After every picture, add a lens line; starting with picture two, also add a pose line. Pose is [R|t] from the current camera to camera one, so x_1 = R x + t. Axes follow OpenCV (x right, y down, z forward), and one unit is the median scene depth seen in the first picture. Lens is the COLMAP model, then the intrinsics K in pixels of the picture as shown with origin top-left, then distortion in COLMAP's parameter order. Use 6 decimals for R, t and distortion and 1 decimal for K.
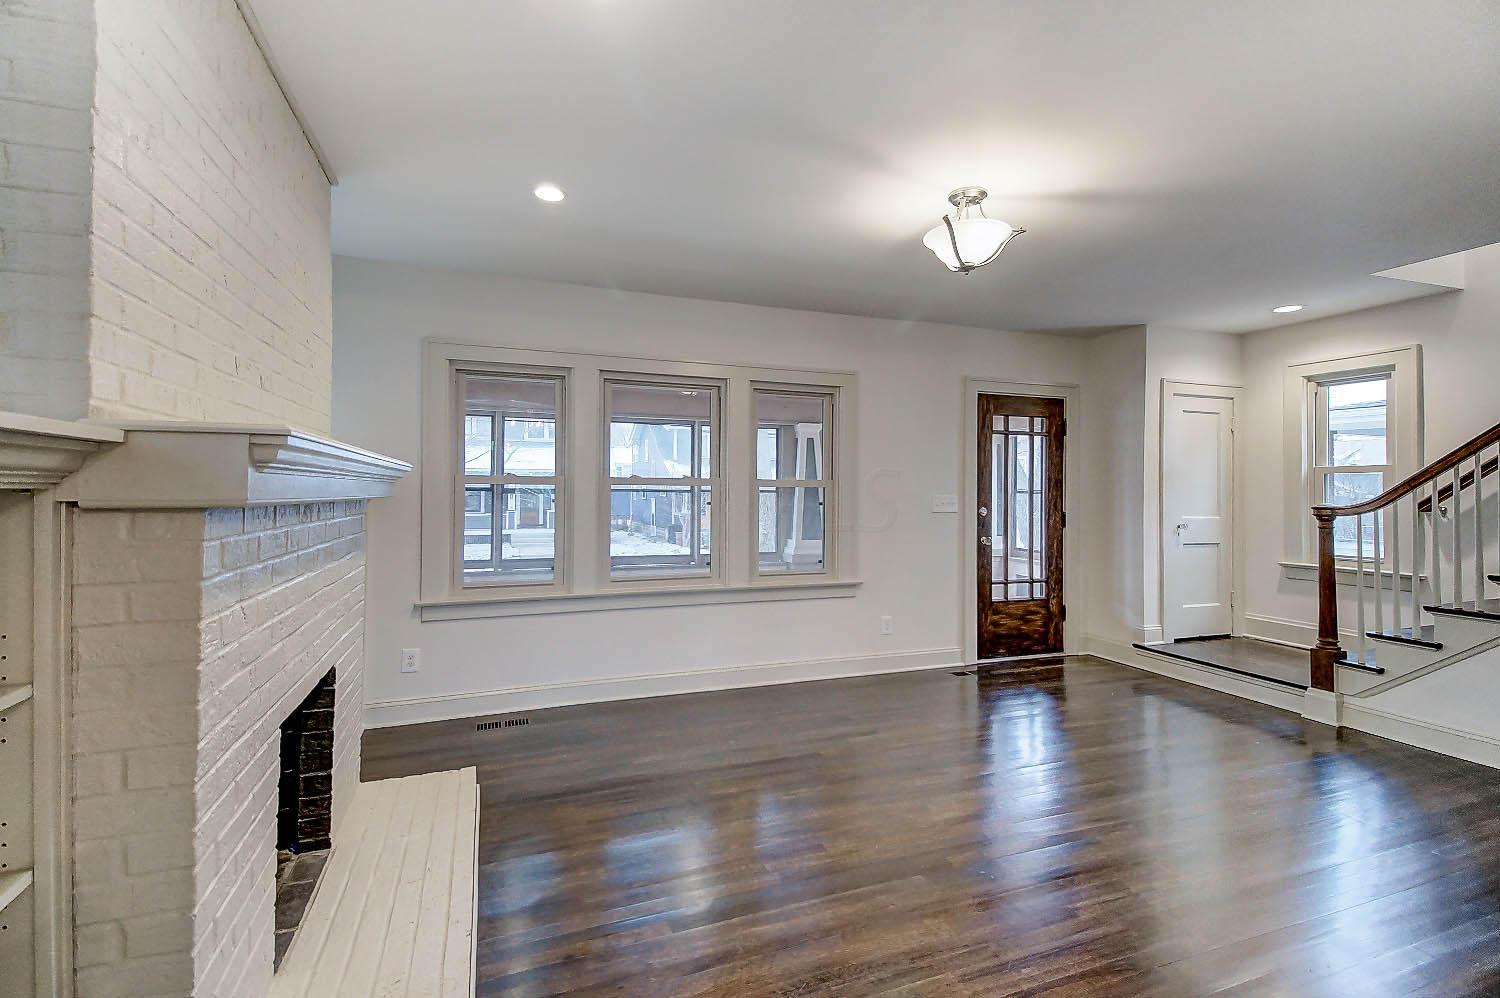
lens RADIAL K [[660.5, 0, 746.4], [0, 660.5, 485.4], [0, 0, 1]] dist [0.093463, -0.019693]
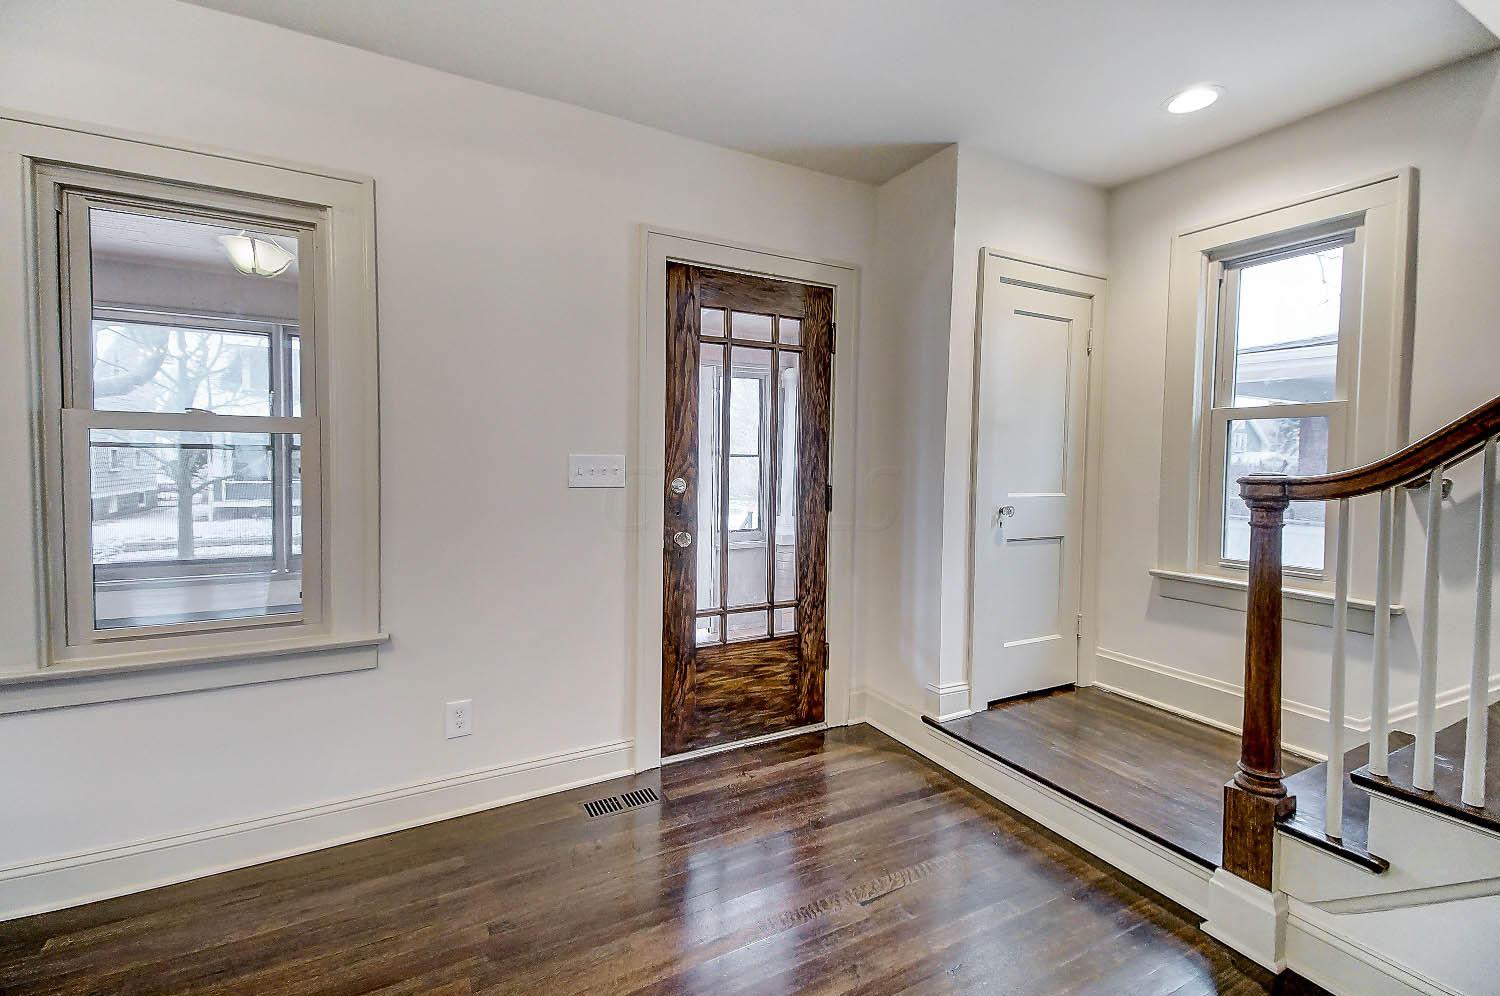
lens RADIAL K [[660.5, 0, 746.4], [0, 660.5, 484.4], [0, 0, 1]] dist [0.093463, -0.019693]
pose [[0.989241, 0.001202, 0.146292, 0.330998], [-0.008439, 0.998770, 0.048864, 0.011649], [-0.146053, -0.049573, 0.988034, 0.464178]]
